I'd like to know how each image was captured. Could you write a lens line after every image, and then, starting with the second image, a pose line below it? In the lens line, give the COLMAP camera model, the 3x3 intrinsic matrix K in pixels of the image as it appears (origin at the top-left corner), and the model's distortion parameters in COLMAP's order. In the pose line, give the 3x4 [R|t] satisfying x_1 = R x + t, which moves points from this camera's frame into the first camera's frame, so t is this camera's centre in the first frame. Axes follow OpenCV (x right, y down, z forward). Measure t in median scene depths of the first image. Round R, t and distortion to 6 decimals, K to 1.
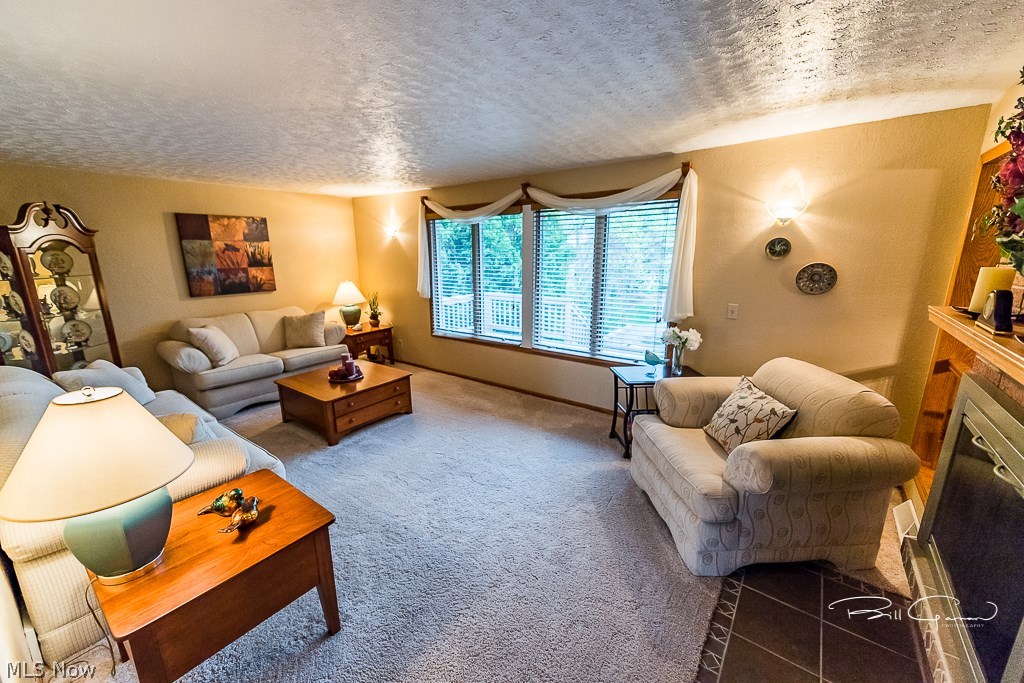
lens RADIAL K [[404.0, 0, 507.4], [0, 404.0, 342.7], [0, 0, 1]] dist [0.003478, 0.000285]
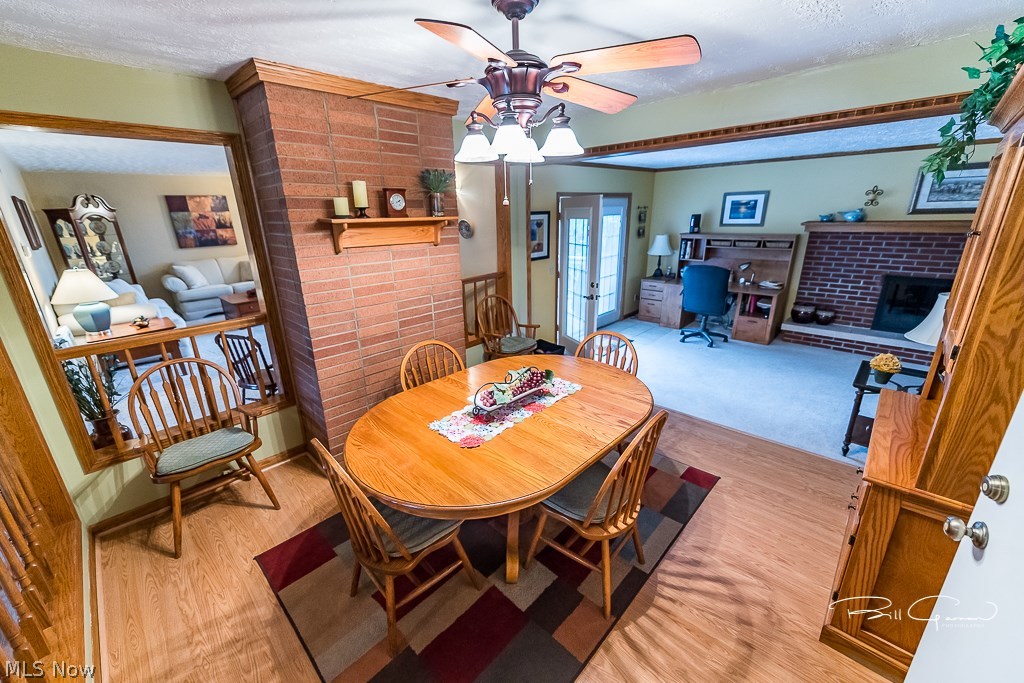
lens RADIAL K [[404.0, 0, 511.4], [0, 404.0, 343.9], [0, 0, 1]] dist [0.003478, 0.000285]
pose [[0.992872, 0.014232, -0.118333, 1.320289], [-0.003019, 0.995530, 0.094401, 0.200297], [0.119148, -0.093370, 0.988476, -0.864089]]
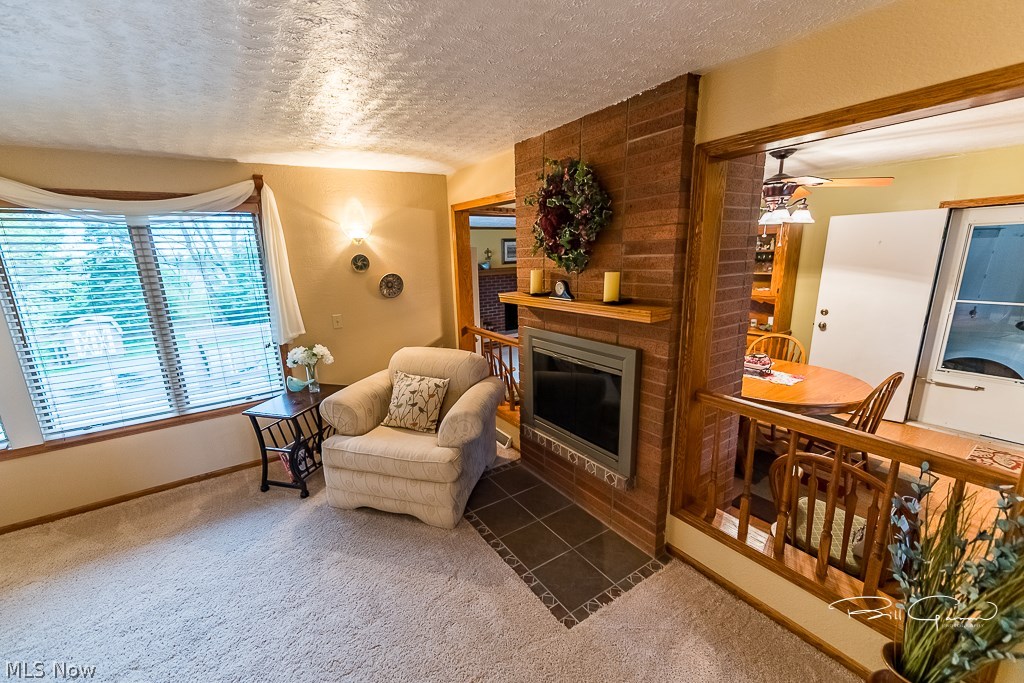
lens RADIAL K [[404.0, 0, 505.4], [0, 404.0, 344.4], [0, 0, 1]] dist [0.003478, 0.000285]
pose [[0.324733, -0.214110, 0.921252, -0.301616], [0.237516, 0.961287, 0.139692, -0.059362], [-0.915497, 0.173450, 0.363016, 0.189620]]
